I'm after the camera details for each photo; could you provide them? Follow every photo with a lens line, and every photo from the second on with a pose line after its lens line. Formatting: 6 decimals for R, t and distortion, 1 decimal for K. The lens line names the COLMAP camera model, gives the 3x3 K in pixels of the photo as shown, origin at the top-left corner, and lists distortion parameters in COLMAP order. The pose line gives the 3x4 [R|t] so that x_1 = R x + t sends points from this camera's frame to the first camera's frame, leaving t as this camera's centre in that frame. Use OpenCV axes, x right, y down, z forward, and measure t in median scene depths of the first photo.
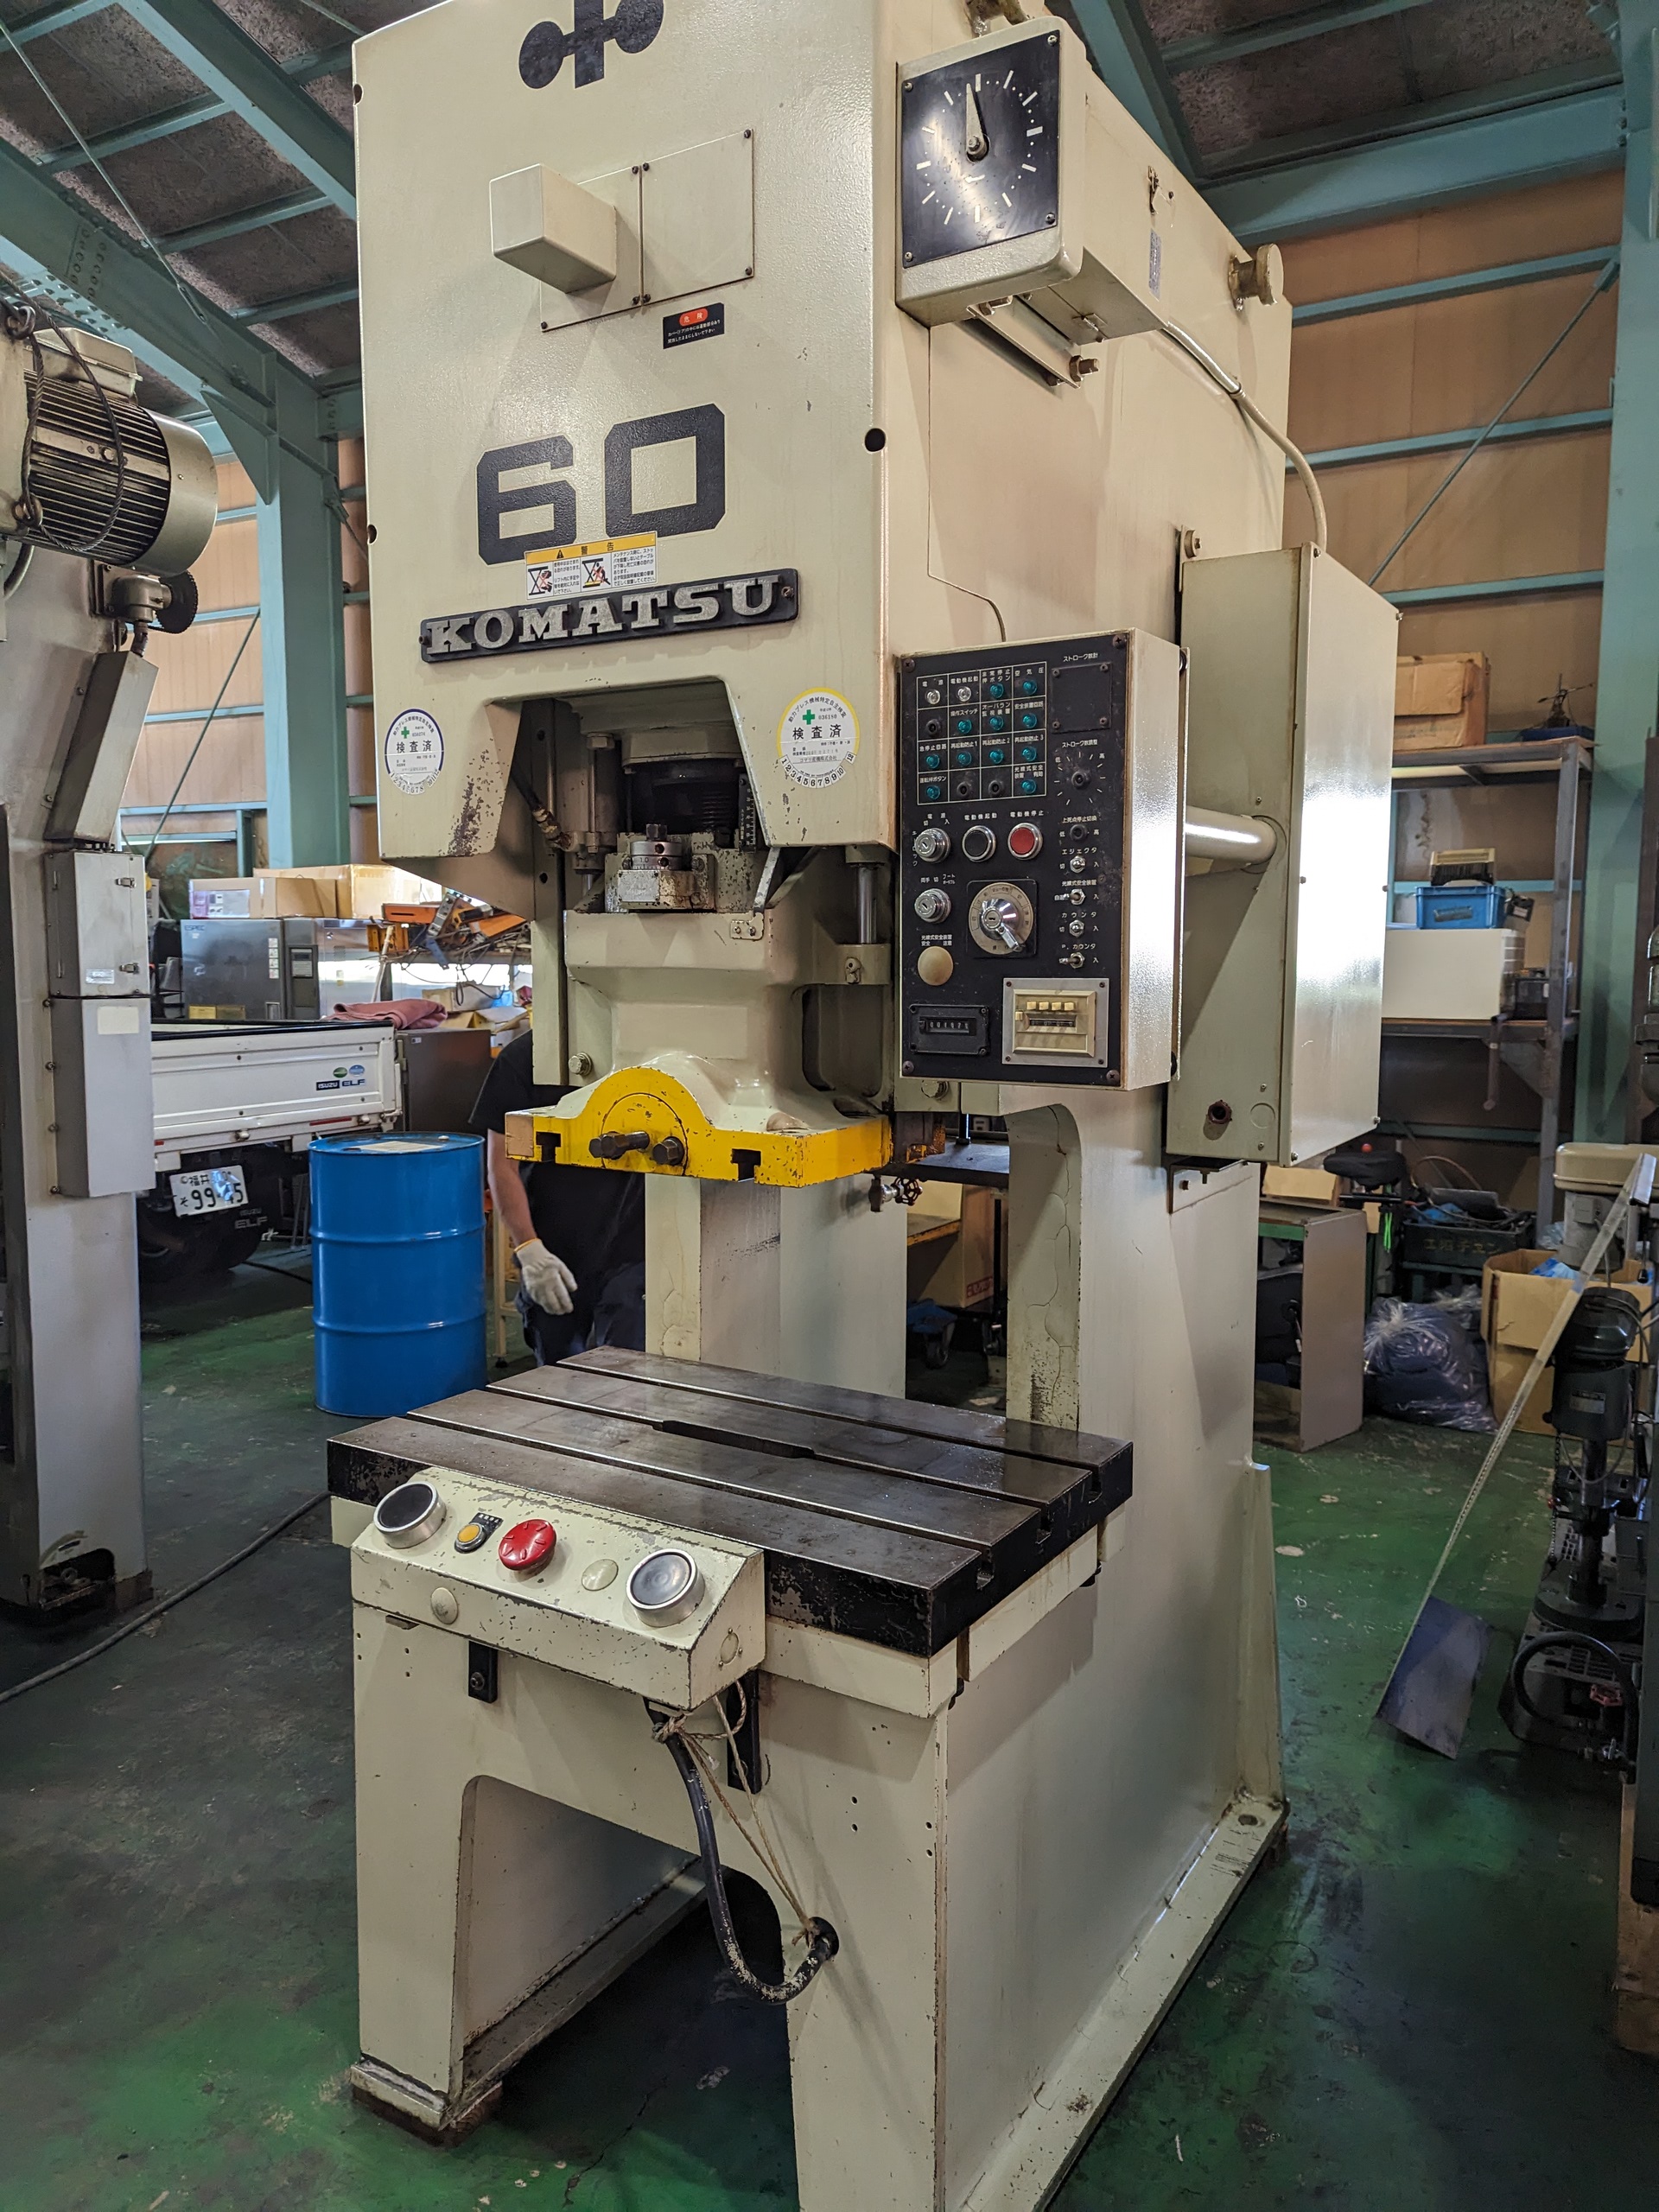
lens RADIAL K [[1566.9, 0, 854.6], [0, 1566.9, 1090.4], [0, 0, 1]] dist [0.071161, -0.078357]
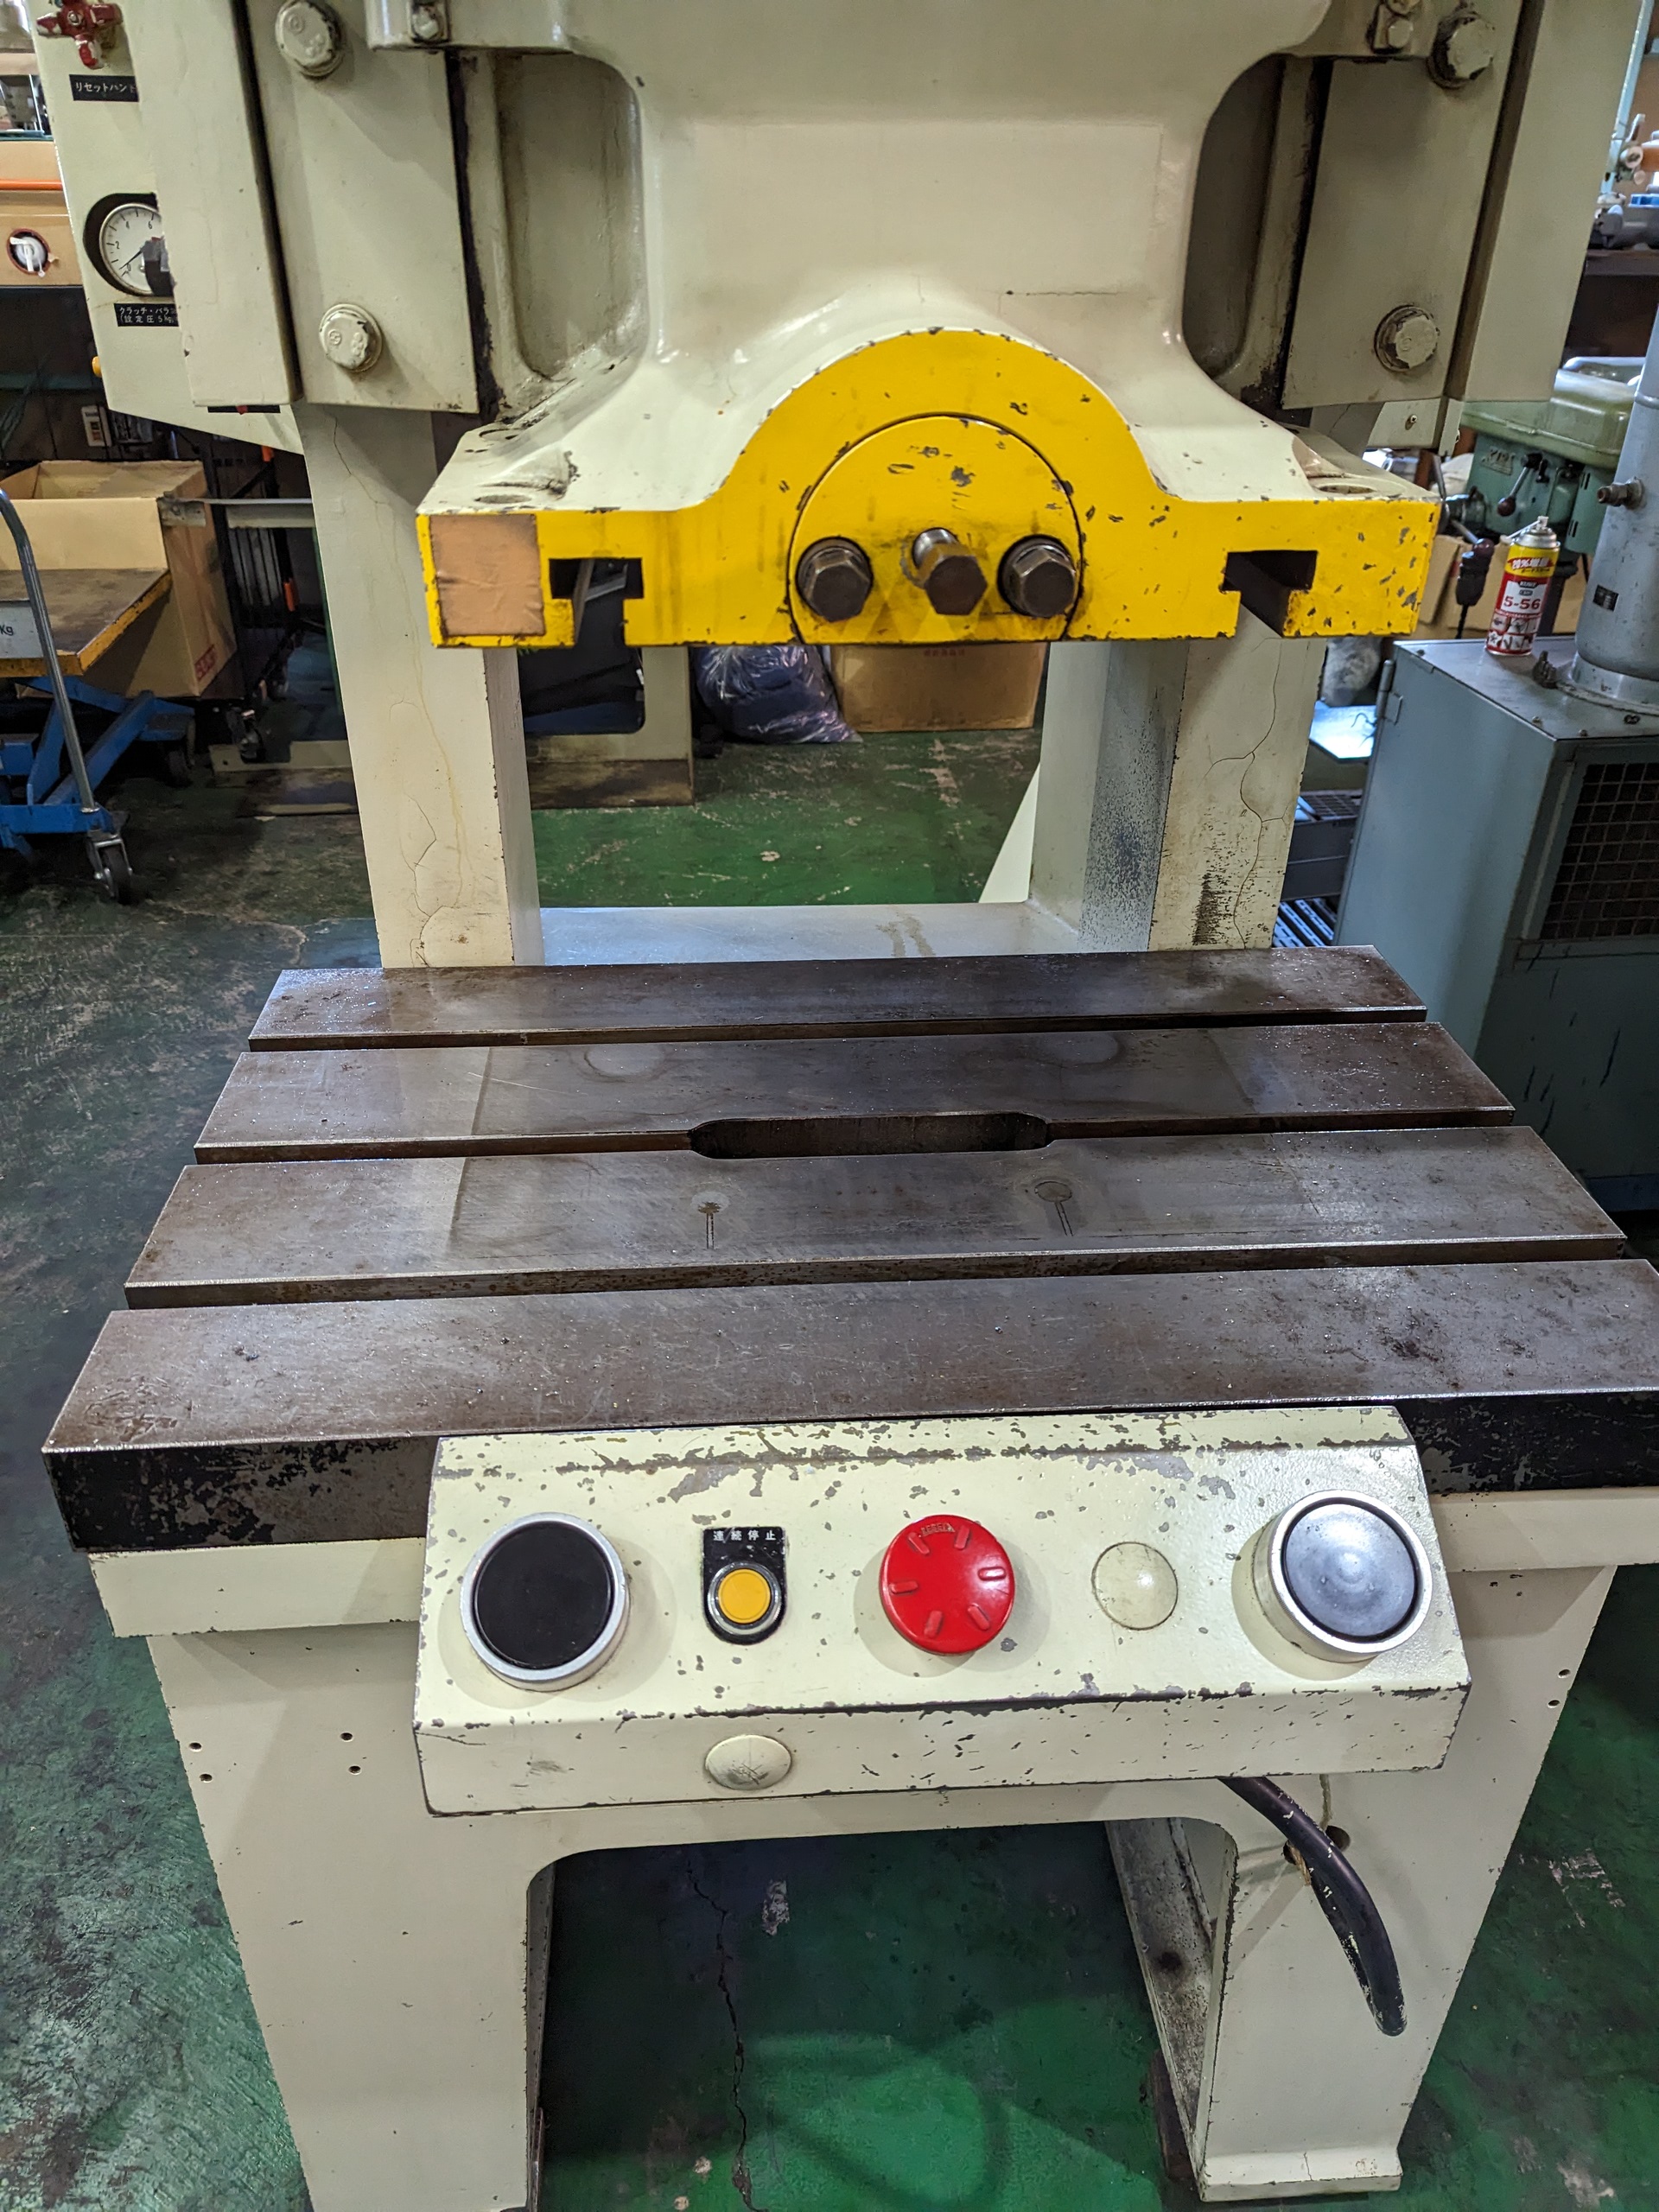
lens RADIAL K [[1568.7, 0, 808.0], [0, 1568.7, 1110.6], [0, 0, 1]] dist [0.061265, -0.069703]
pose [[0.815380, -0.299262, 0.495579, -0.413195], [0.053140, 0.891105, 0.450674, -0.021906], [-0.576482, -0.341136, 0.742492, 0.751697]]
